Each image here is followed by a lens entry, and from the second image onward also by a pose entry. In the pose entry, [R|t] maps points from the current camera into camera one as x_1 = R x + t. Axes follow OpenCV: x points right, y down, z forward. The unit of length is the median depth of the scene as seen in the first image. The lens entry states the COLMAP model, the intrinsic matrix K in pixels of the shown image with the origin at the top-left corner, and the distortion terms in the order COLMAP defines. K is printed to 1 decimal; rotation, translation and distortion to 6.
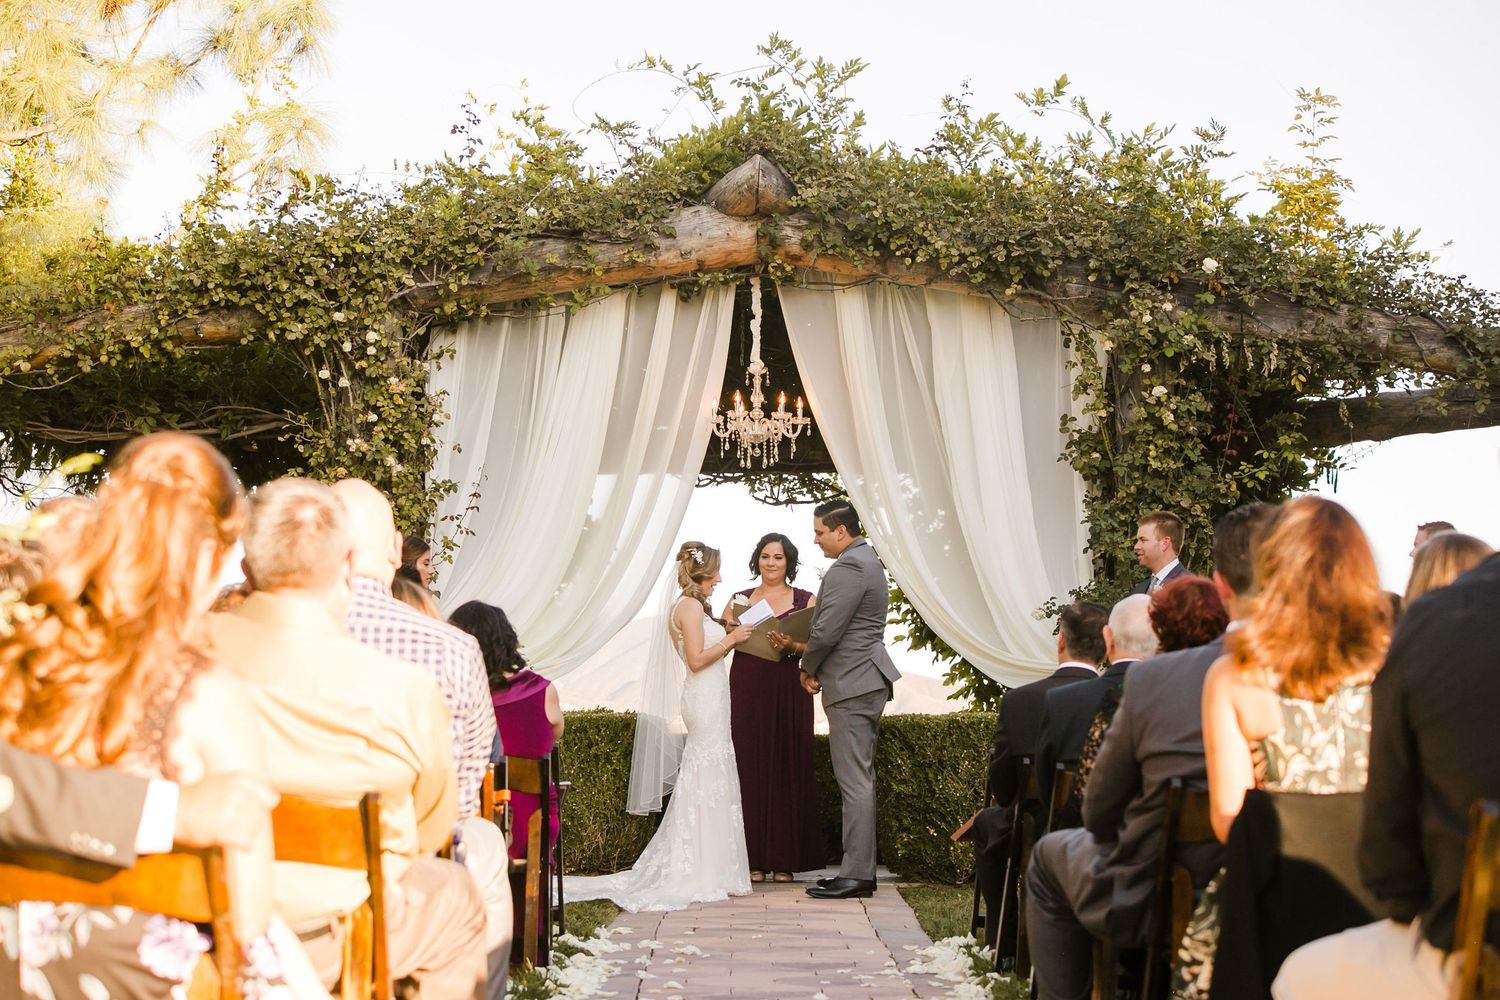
lens RADIAL K [[3056.0, 0, 750.0], [0, 3056.0, 500.0], [0, 0, 1]] dist [-0.273822, 0.646638]
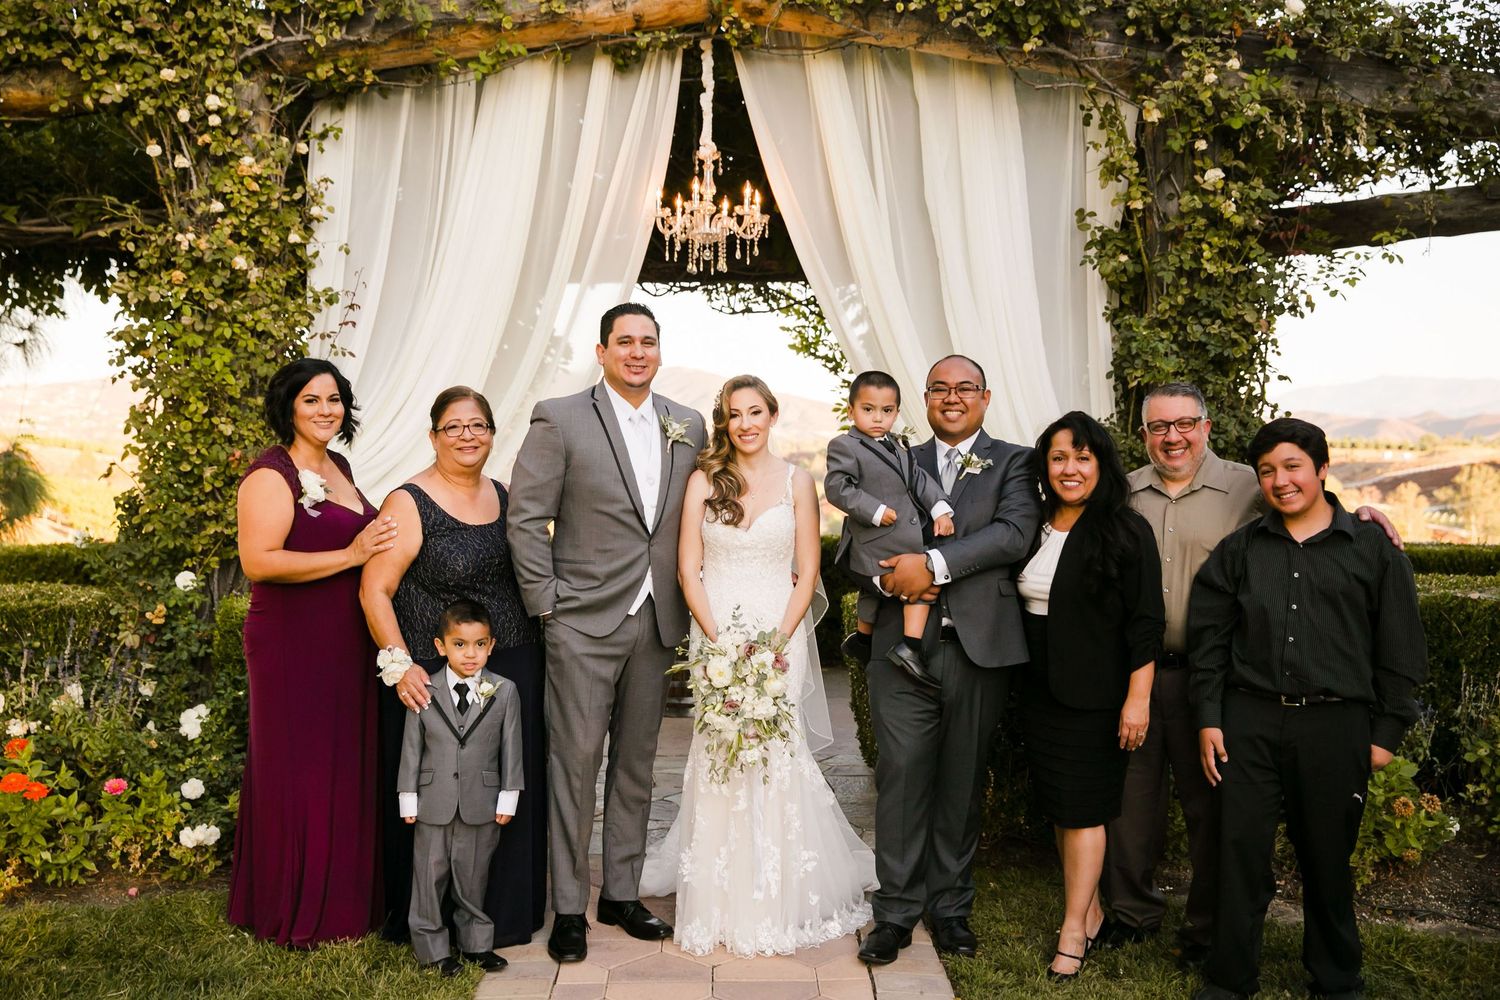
lens RADIAL K [[1570.4, 0, 742.1], [0, 1570.4, 467.1], [0, 0, 1]] dist [0.012553, 0.124290]
pose [[0.999912, -0.000475, 0.013275, 0.005848], [-0.000912, 0.994550, 0.104259, -0.002850], [-0.013253, -0.104262, 0.994462, 0.578397]]
